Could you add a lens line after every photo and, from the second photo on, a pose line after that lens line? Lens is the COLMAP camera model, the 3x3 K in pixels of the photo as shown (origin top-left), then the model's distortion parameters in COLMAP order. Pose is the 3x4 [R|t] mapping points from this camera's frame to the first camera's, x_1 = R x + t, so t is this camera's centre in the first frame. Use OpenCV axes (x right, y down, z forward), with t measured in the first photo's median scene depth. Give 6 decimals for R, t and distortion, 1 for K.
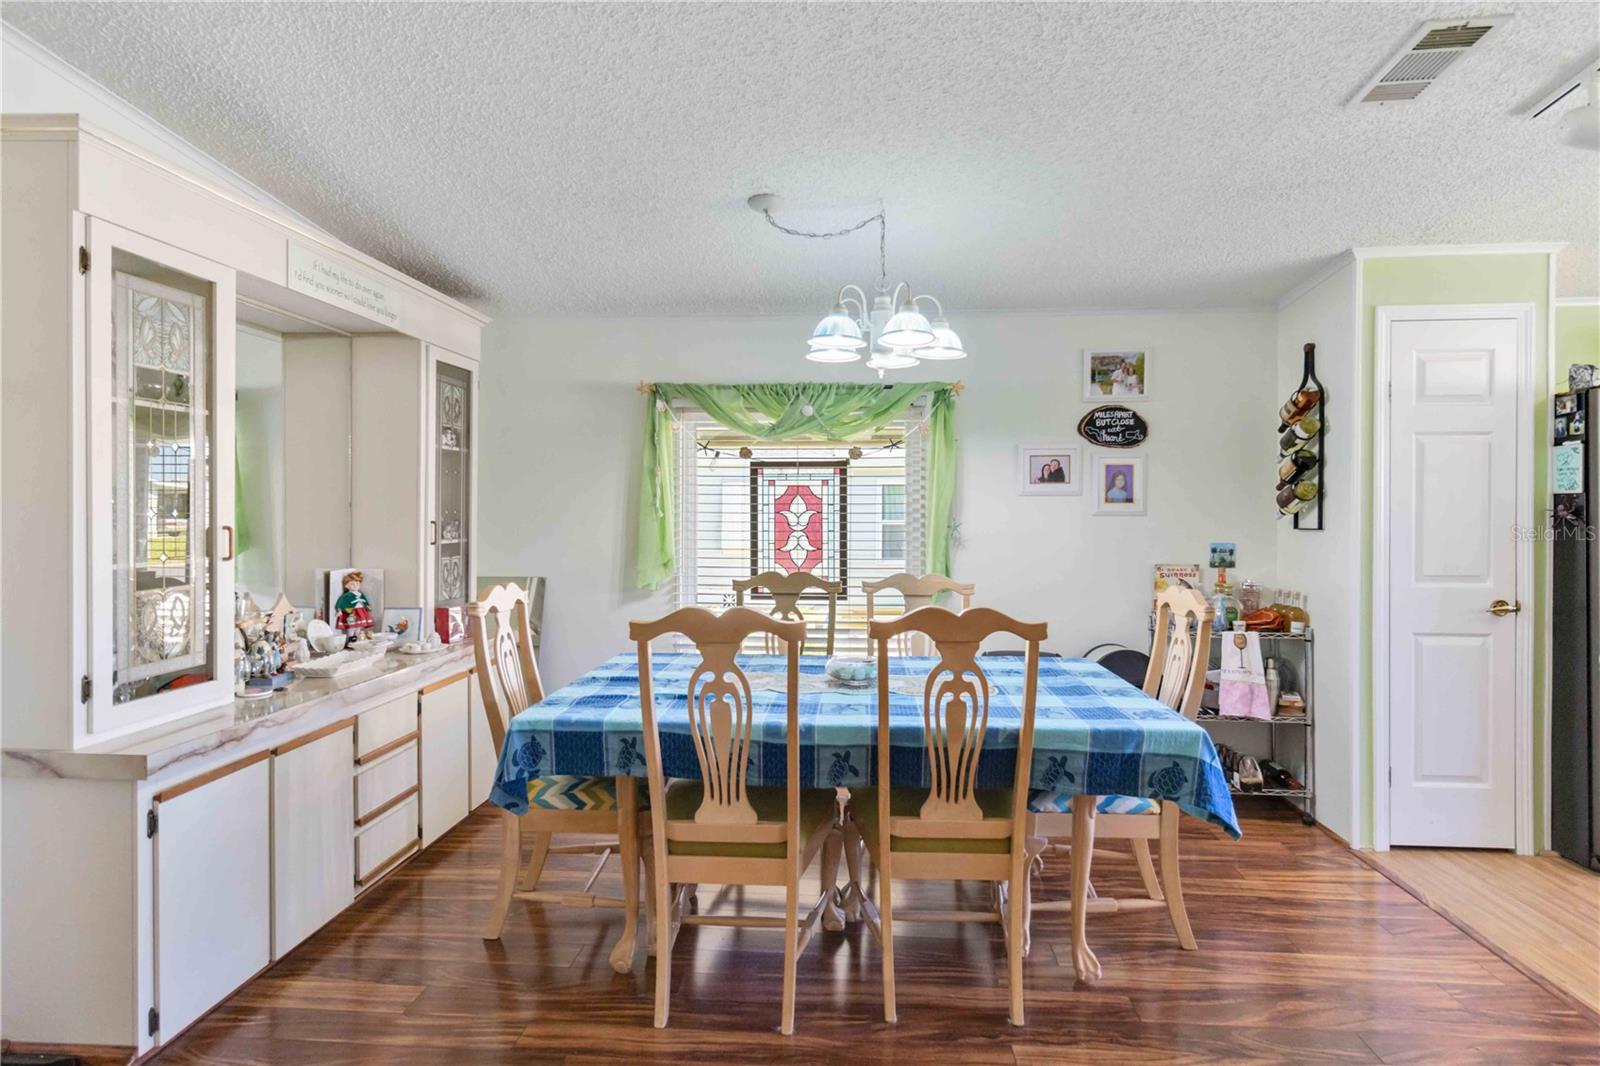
lens RADIAL K [[832.3, 0, 804.4], [0, 832.3, 514.3], [0, 0, 1]] dist [0.000803, -0.000027]
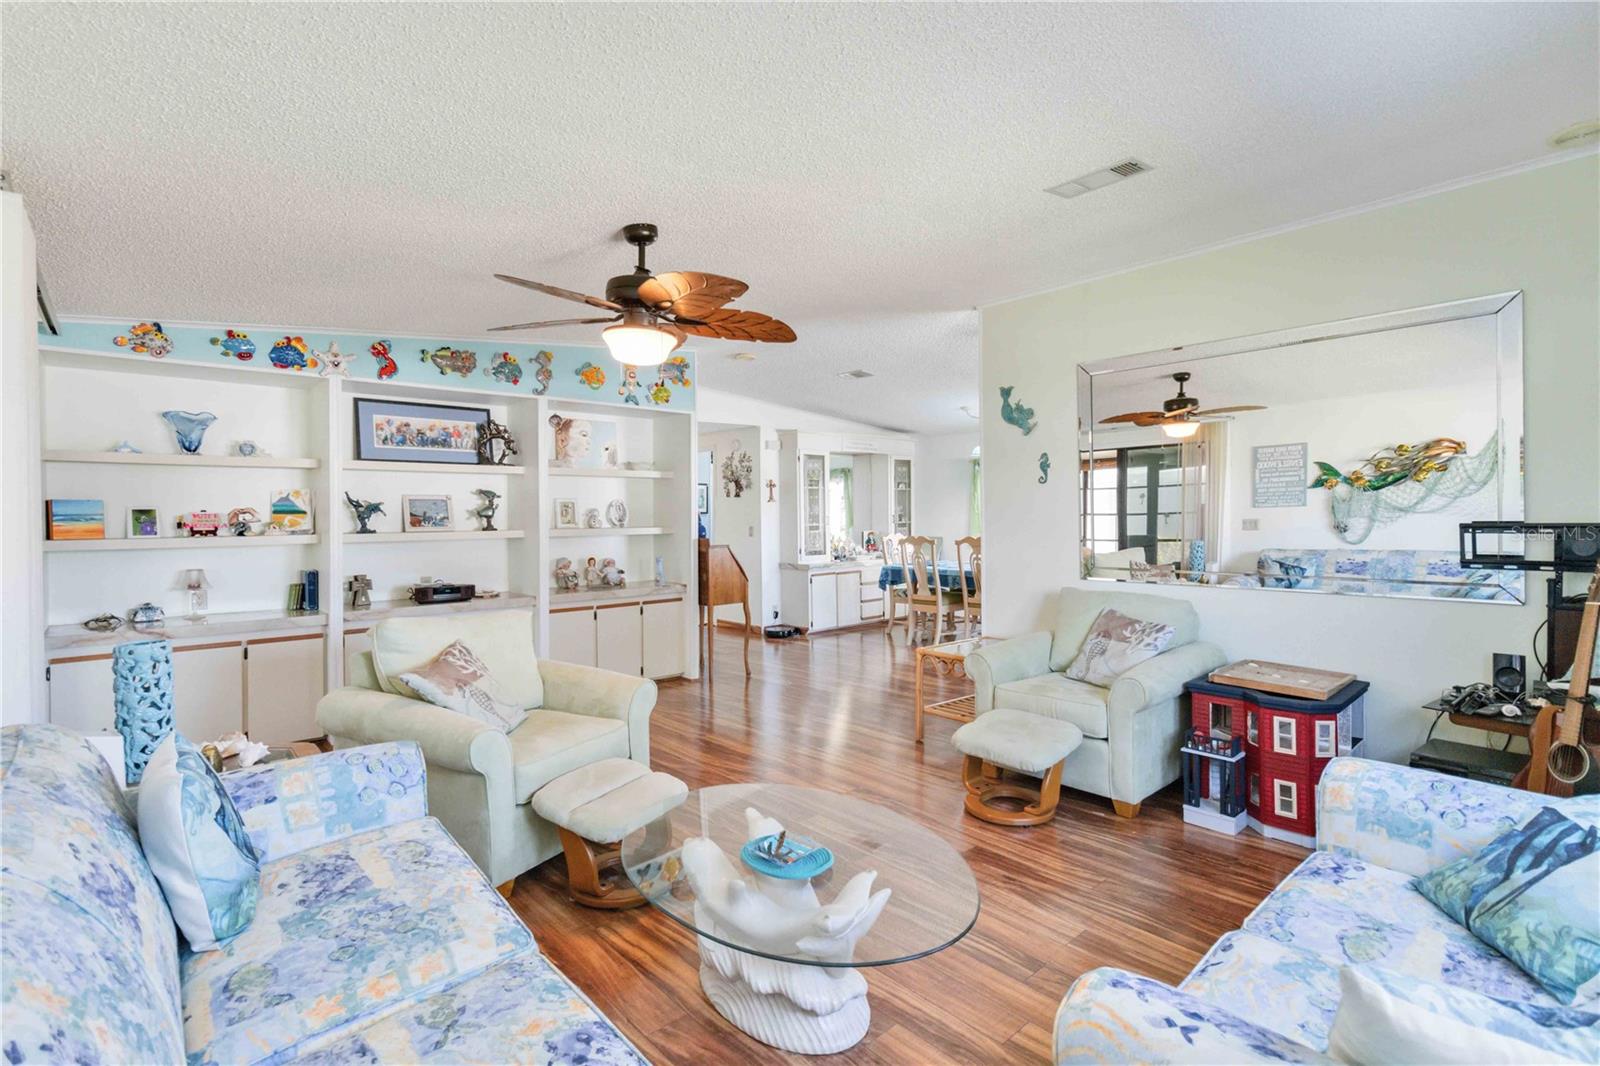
lens RADIAL K [[750.6, 0, 802.1], [0, 750.6, 525.1], [0, 0, 1]] dist [0.001822, 0.000536]
pose [[0.726420, 0.000309, -0.687251, 1.116507], [0.011811, 0.999847, 0.012933, 0.006076], [0.687149, -0.017512, 0.726305, -1.121143]]
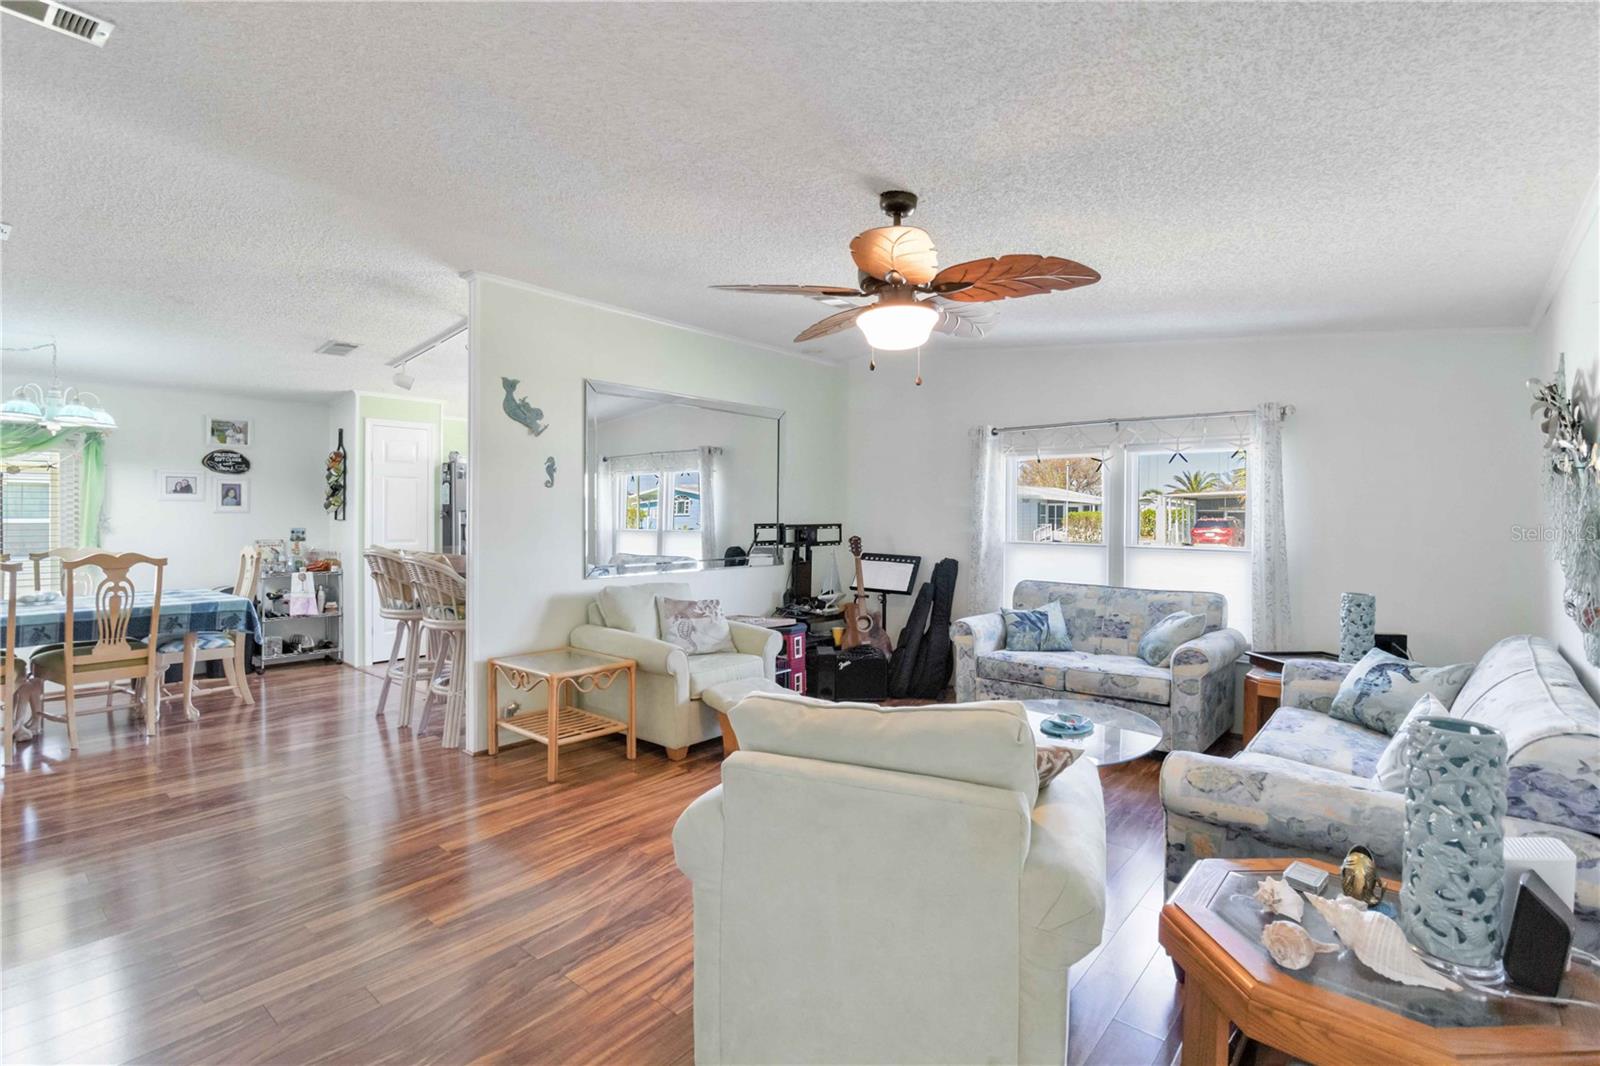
lens RADIAL K [[755.0, 0, 809.3], [0, 755.0, 519.6], [0, 0, 1]] dist [0.003235, 0.000150]
pose [[0.583658, -0.004290, 0.811988, -0.226039], [-0.002539, 0.999972, 0.007108, 0.001240], [-0.811996, -0.006210, 0.583630, -1.013057]]
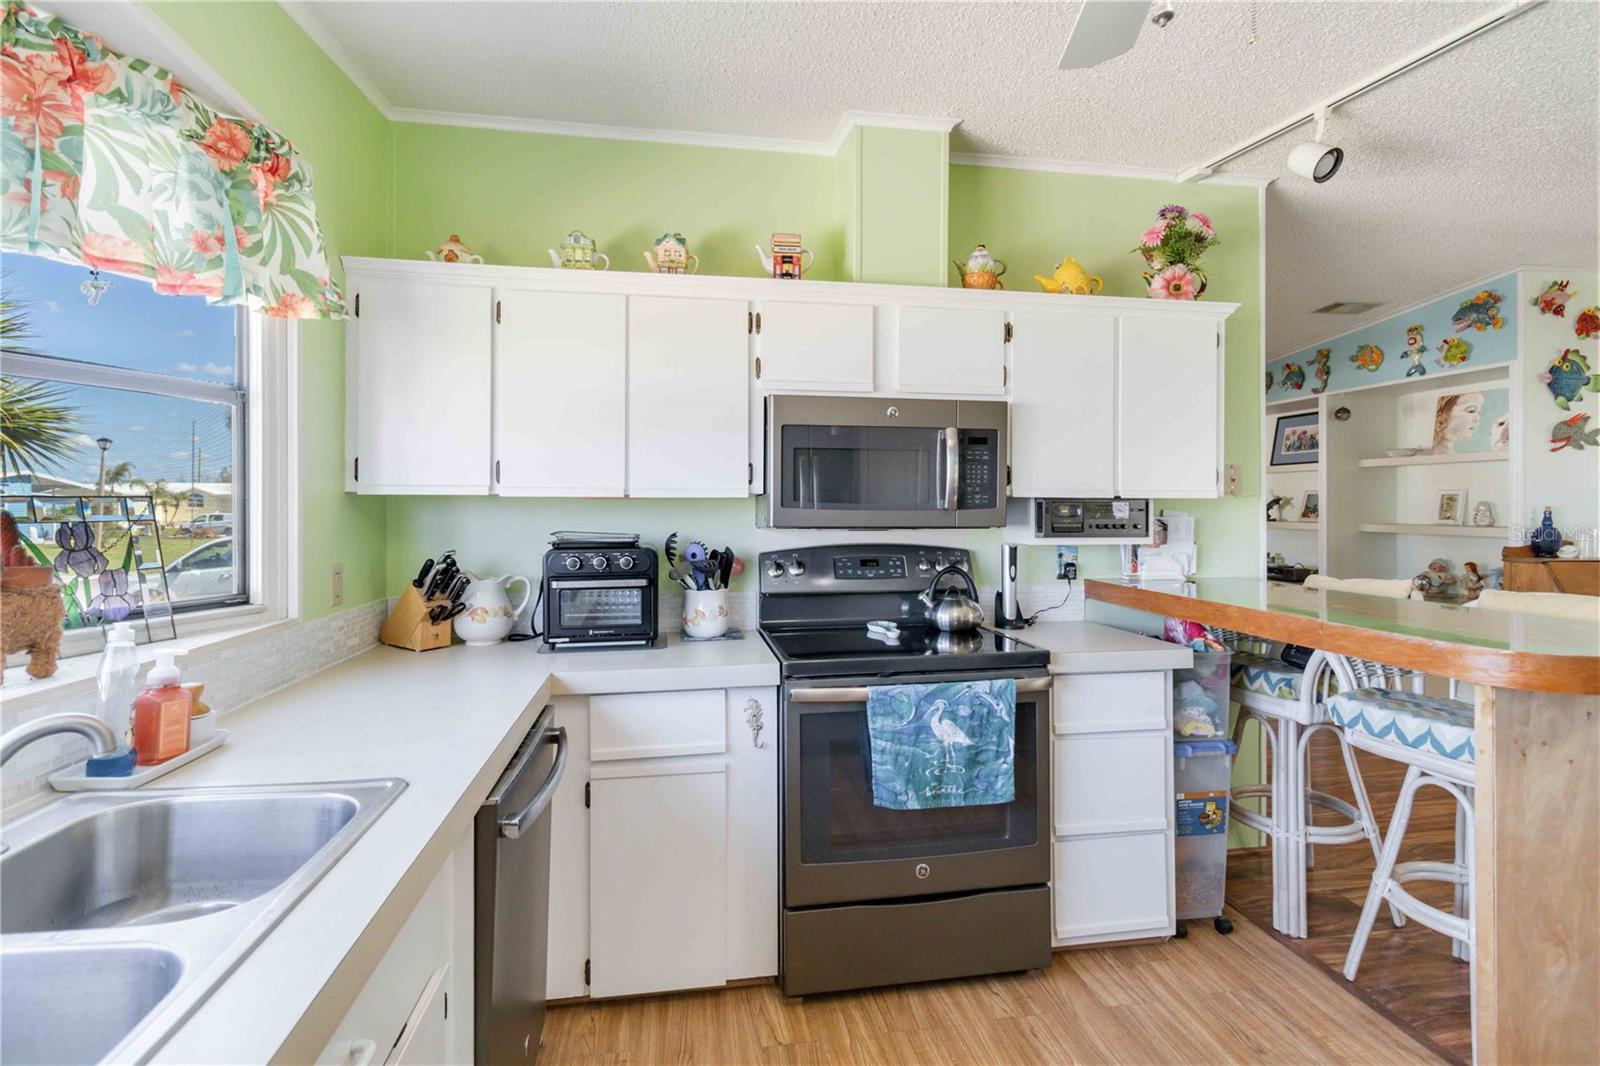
lens RADIAL K [[752.5, 0, 806.2], [0, 752.5, 509.8], [0, 0, 1]] dist [0.000654, 0.001067]
pose [[-0.970602, -0.000427, -0.240689, 1.112288], [-0.001725, 0.999985, 0.005179, -0.004879], [0.240684, 0.005442, -0.970588, 0.800222]]
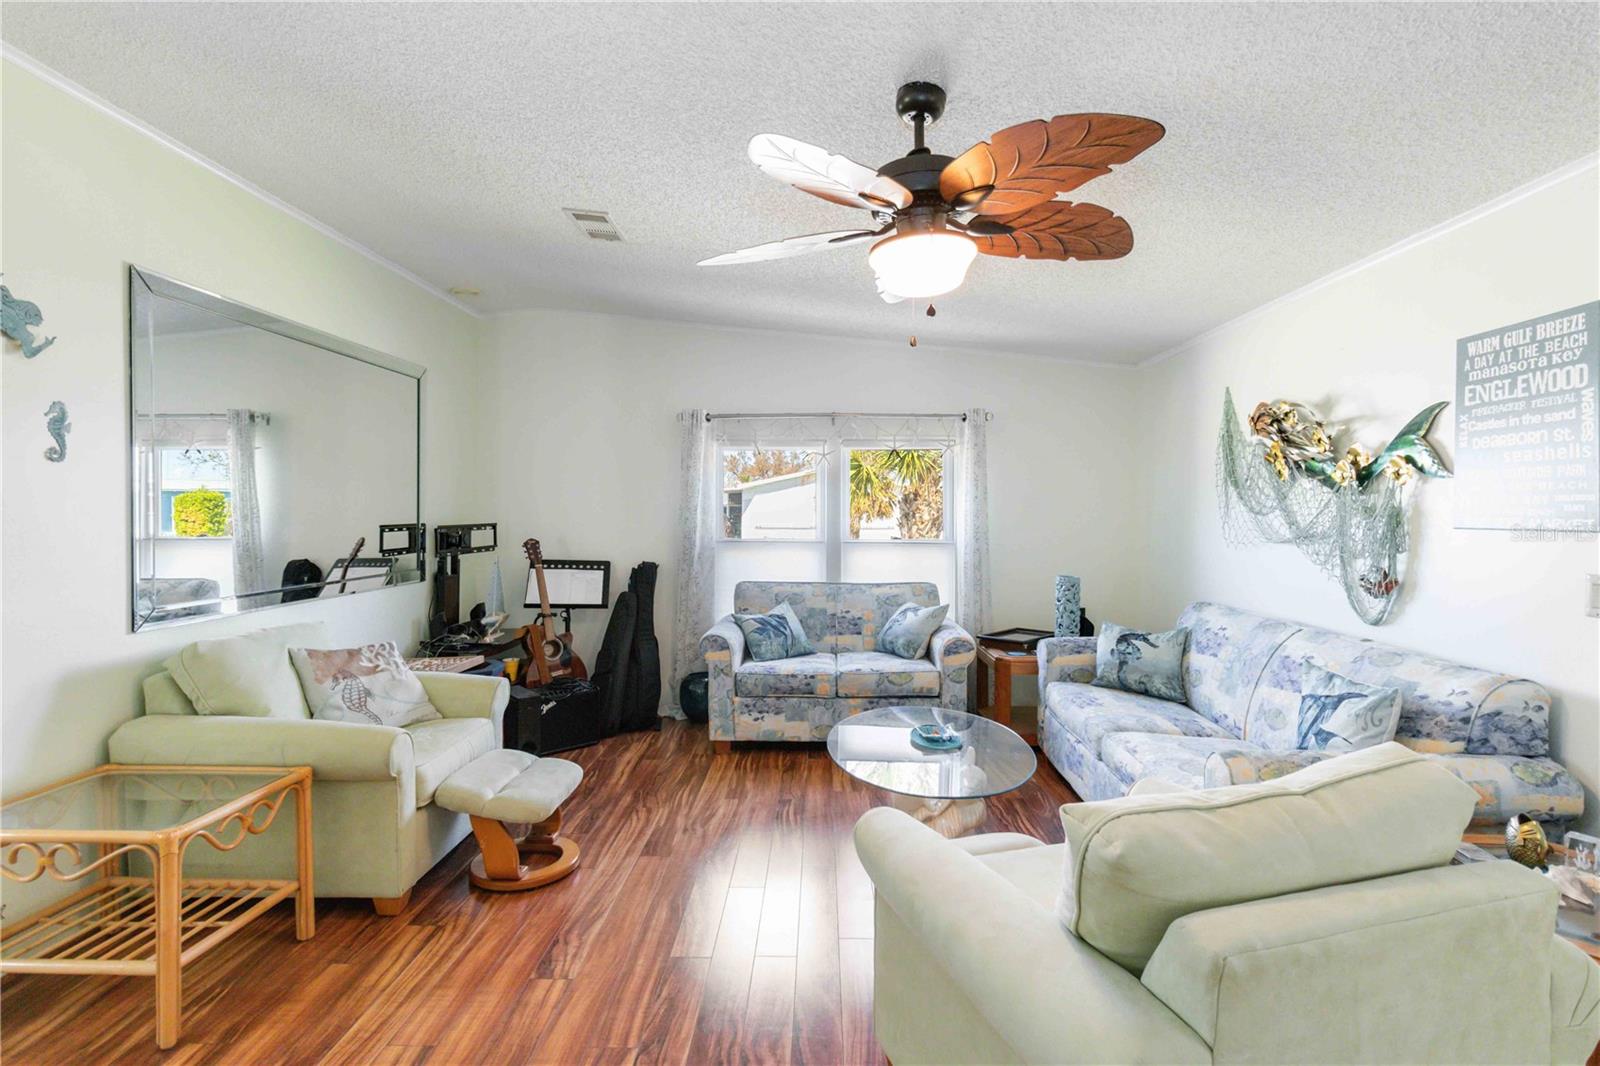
lens RADIAL K [[748.8, 0, 804.7], [0, 748.8, 518.3], [0, 0, 1]] dist [0.000171, 0.000047]
pose [[-0.055160, -0.011761, 0.998408, -0.127345], [0.001637, 0.999928, 0.011870, -0.000779], [-0.998476, 0.002290, -0.055137, -0.525915]]
